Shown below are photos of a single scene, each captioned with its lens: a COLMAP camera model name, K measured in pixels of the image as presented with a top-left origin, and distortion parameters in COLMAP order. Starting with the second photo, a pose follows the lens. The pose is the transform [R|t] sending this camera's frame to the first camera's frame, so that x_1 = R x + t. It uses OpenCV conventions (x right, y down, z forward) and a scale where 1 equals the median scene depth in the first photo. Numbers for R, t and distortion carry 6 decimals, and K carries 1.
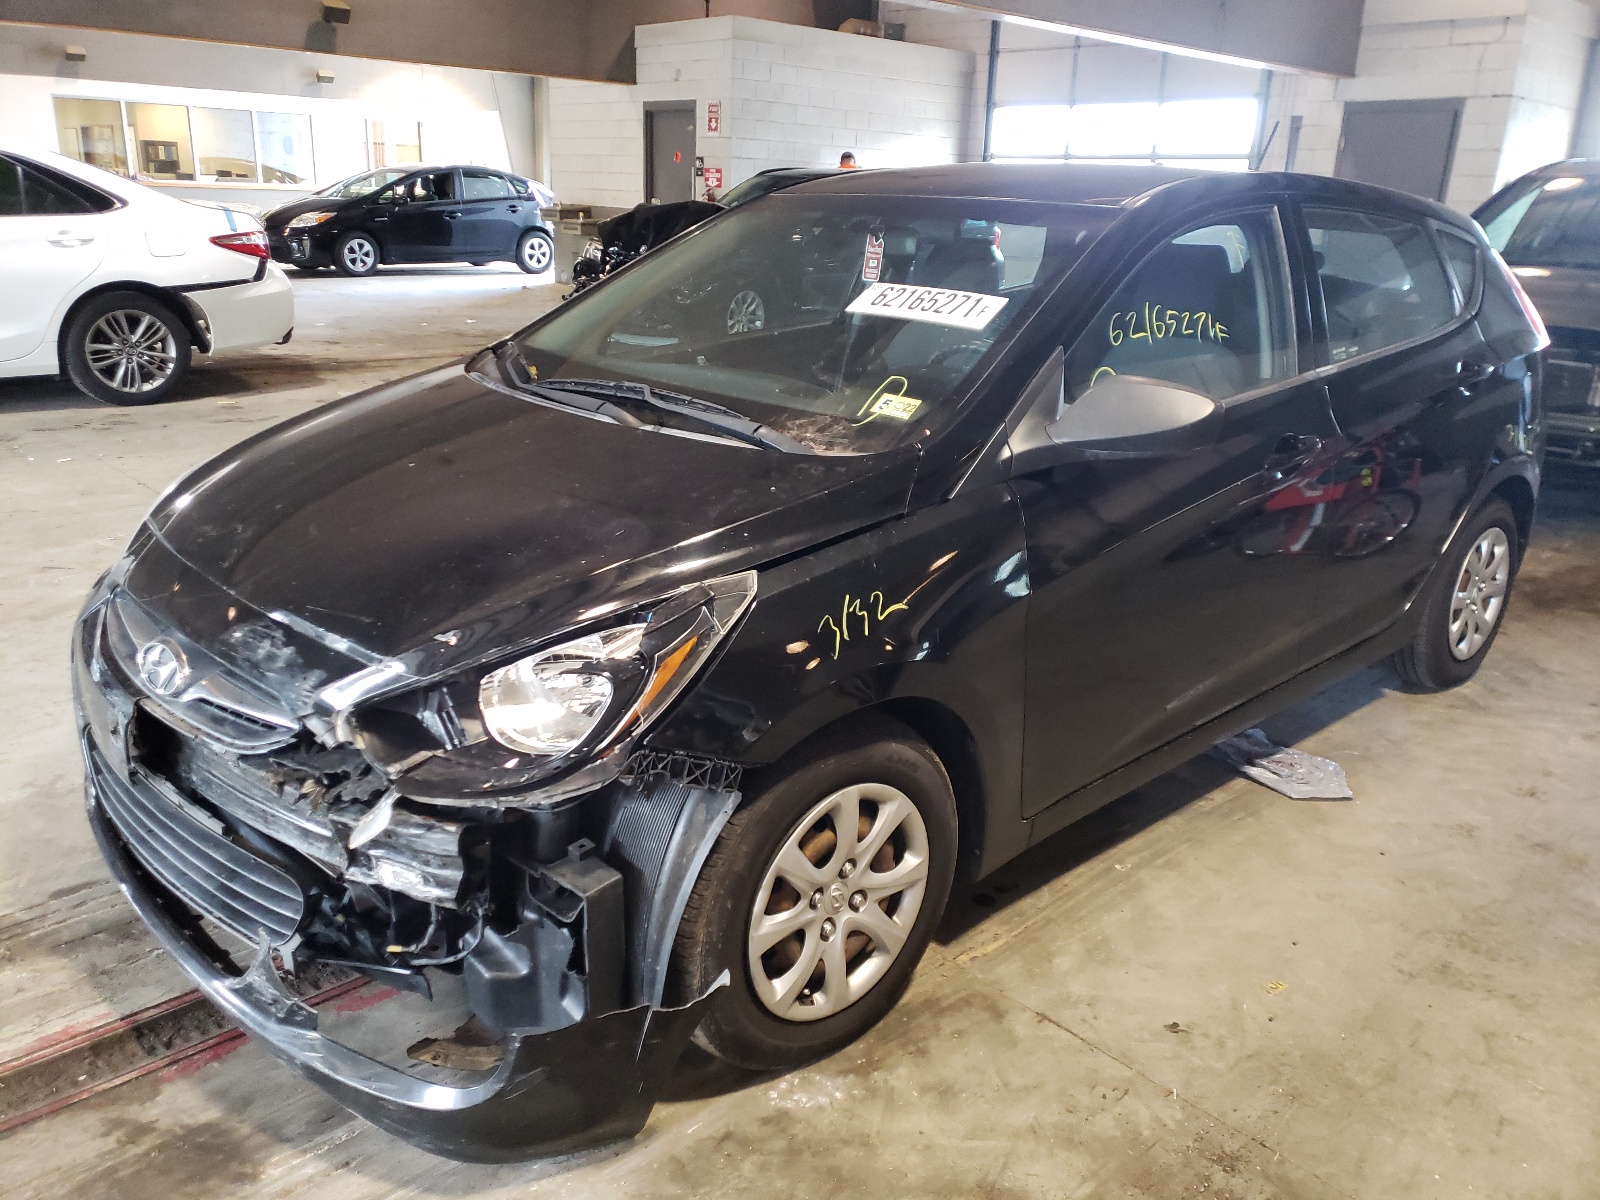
lens RADIAL K [[1298.9, 0, 800.0], [0, 1298.9, 600.0], [0, 0, 1]] dist [0.034933, -0.031833]
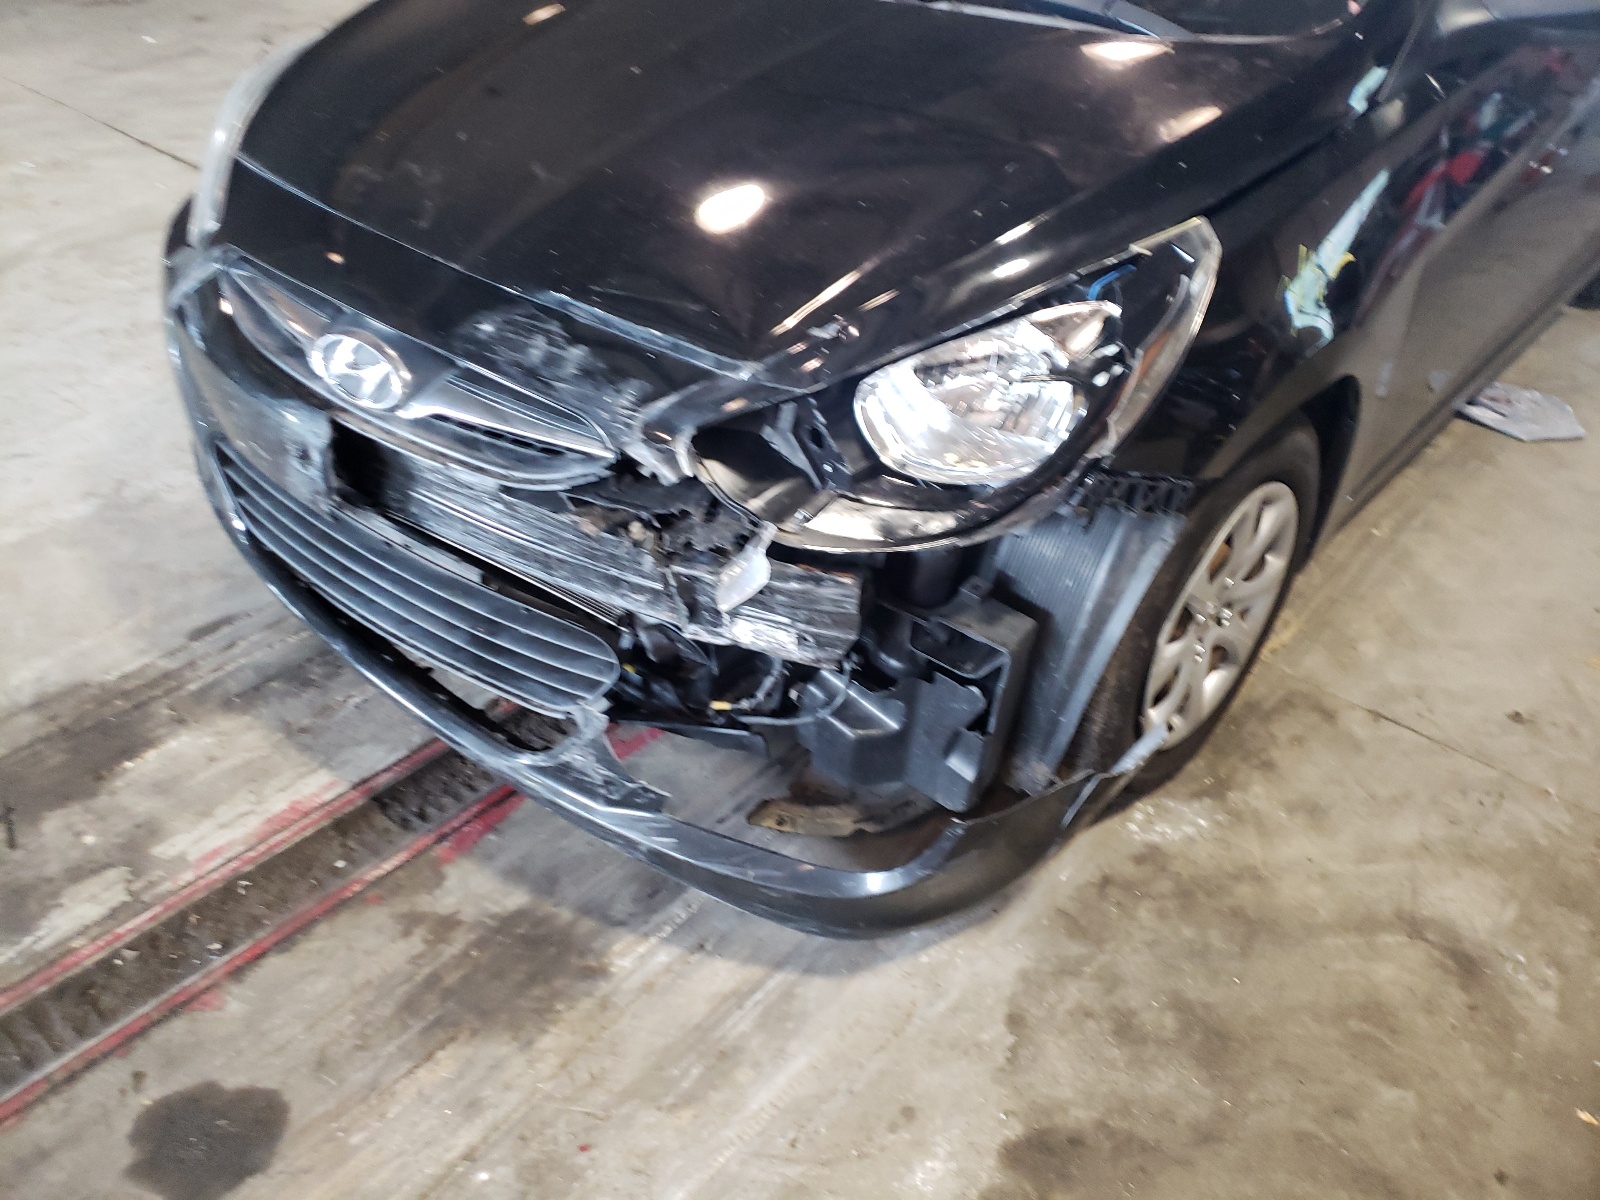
lens RADIAL K [[1298.9, 0, 800.0], [0, 1298.9, 600.0], [0, 0, 1]] dist [0.034933, -0.031833]
pose [[0.994795, -0.055391, 0.085522, -0.324088], [0.027594, 0.954420, 0.297187, -0.042750], [-0.098086, -0.293280, 0.950981, 0.224322]]
